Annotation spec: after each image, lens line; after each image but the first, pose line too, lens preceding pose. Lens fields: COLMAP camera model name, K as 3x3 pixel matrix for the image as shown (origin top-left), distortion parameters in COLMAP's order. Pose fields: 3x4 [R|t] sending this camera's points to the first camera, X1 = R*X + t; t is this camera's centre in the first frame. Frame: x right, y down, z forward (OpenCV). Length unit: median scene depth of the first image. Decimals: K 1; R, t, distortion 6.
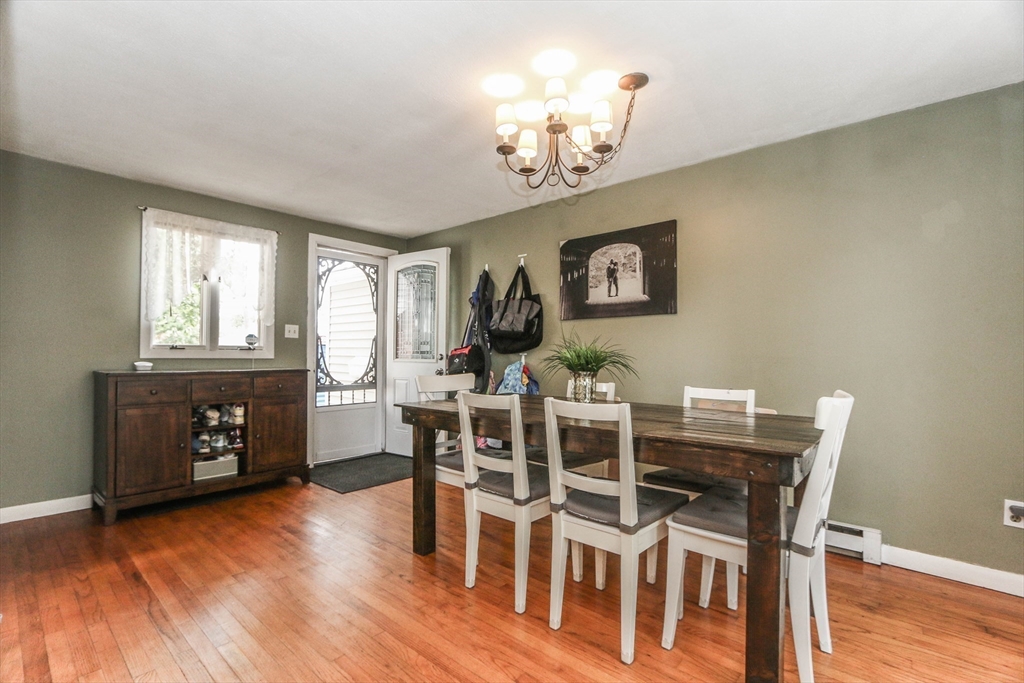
lens RADIAL K [[480.6, 0, 515.2], [0, 480.6, 342.9], [0, 0, 1]] dist [-0.014127, 0.000225]
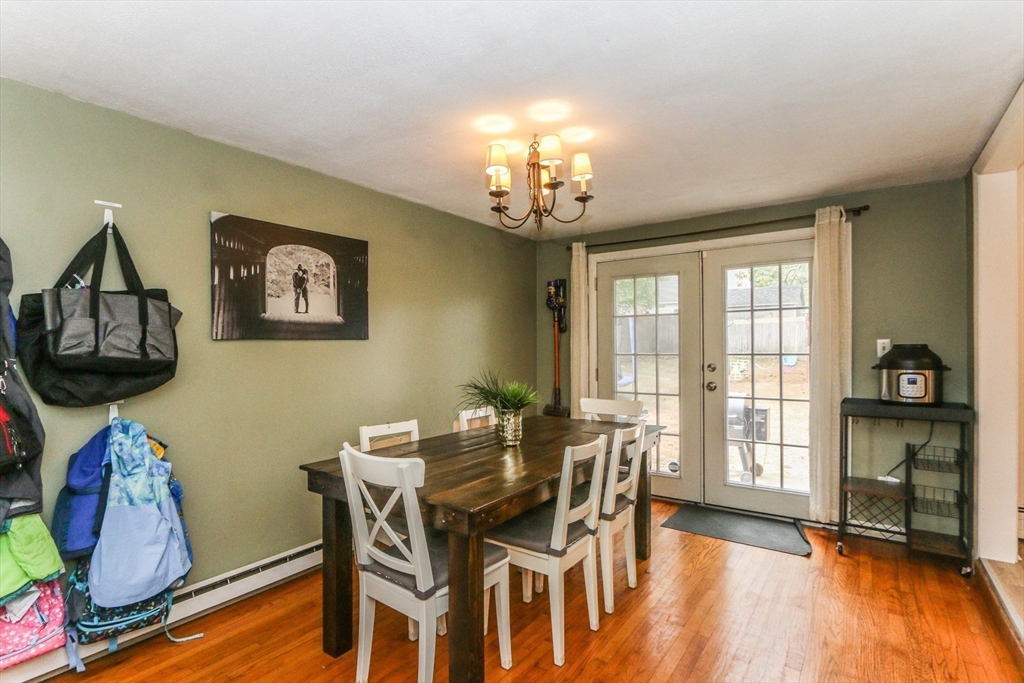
lens RADIAL K [[494.9, 0, 510.7], [0, 494.9, 340.5], [0, 0, 1]] dist [-0.011186, 0.000874]
pose [[-0.099292, 0.004335, 0.995049, -0.592549], [-0.019270, 0.999795, -0.006279, -0.051298], [-0.994872, -0.019798, -0.099188, 0.708431]]
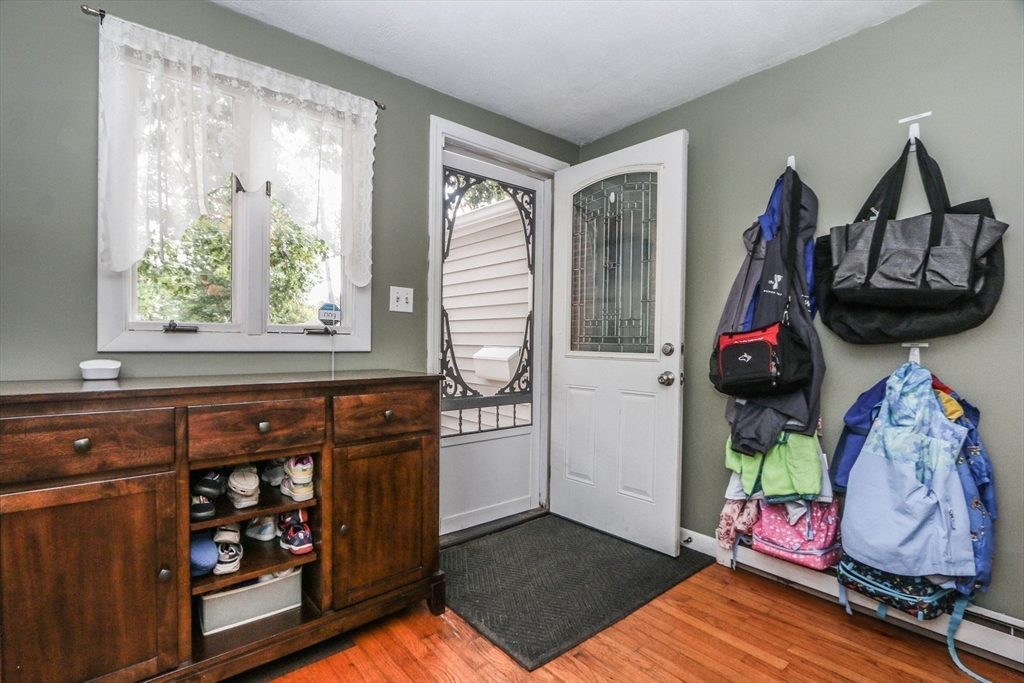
lens RADIAL K [[480.6, 0, 511.1], [0, 480.6, 342.3], [0, 0, 1]] dist [-0.014127, 0.000225]
pose [[0.987565, 0.004518, -0.157148, -0.306583], [-0.000787, 0.999717, 0.023796, 0.011731], [0.157211, -0.023376, 0.987288, 0.575191]]
